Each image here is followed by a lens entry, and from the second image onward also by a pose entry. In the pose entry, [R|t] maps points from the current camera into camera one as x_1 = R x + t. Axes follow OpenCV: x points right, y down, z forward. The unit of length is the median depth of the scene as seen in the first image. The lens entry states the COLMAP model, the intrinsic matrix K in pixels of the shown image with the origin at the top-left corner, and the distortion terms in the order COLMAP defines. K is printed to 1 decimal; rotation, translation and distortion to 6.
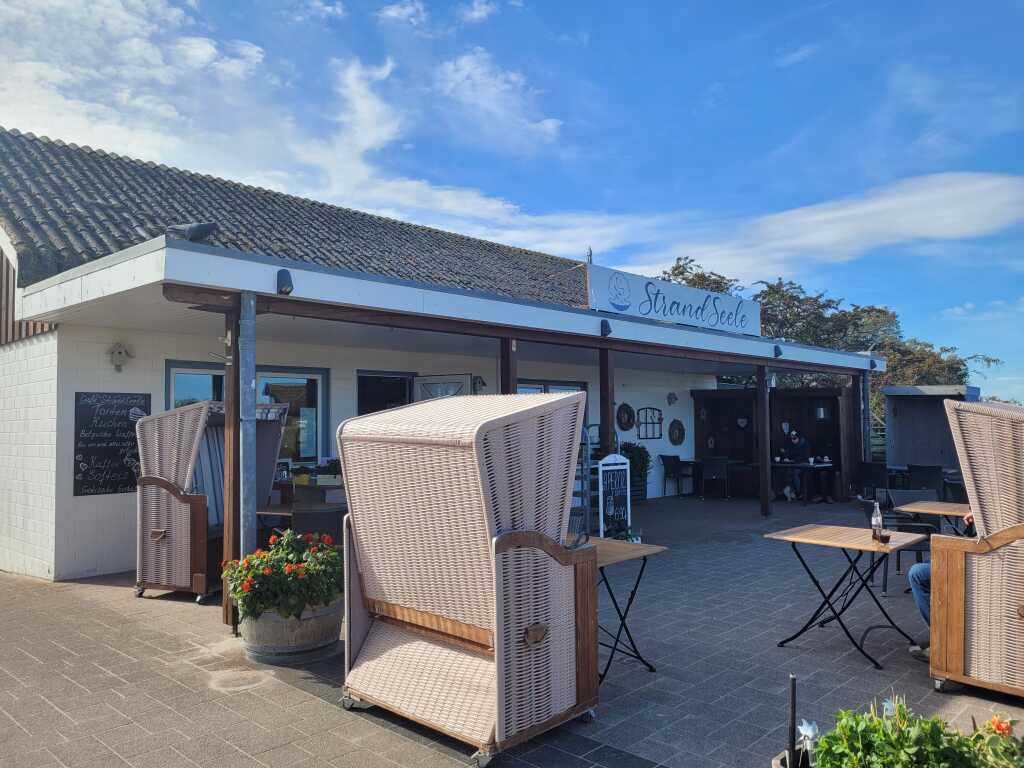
lens RADIAL K [[767.5, 0, 526.1], [0, 767.5, 398.9], [0, 0, 1]] dist [0.062980, -0.036150]
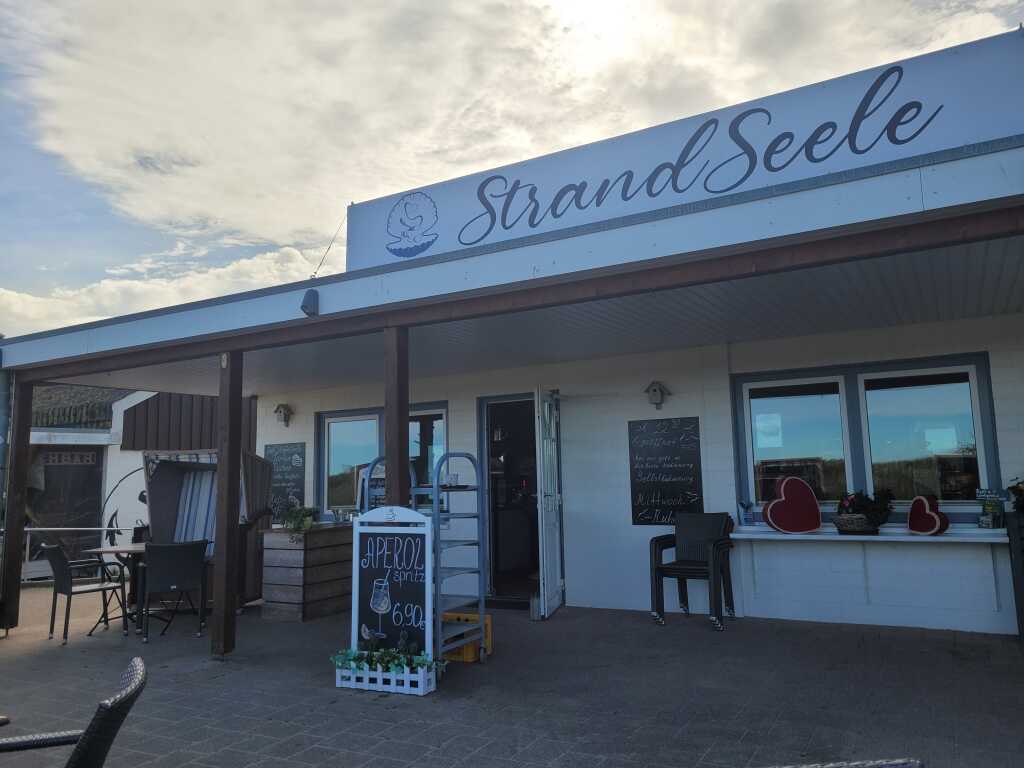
lens RADIAL K [[767.5, 0, 526.1], [0, 767.5, 398.9], [0, 0, 1]] dist [0.062980, -0.036150]
pose [[0.257975, -0.099926, -0.960970, 0.653355], [0.062065, 0.994297, -0.086730, 0.044427], [0.964156, -0.037268, 0.262706, 0.879672]]
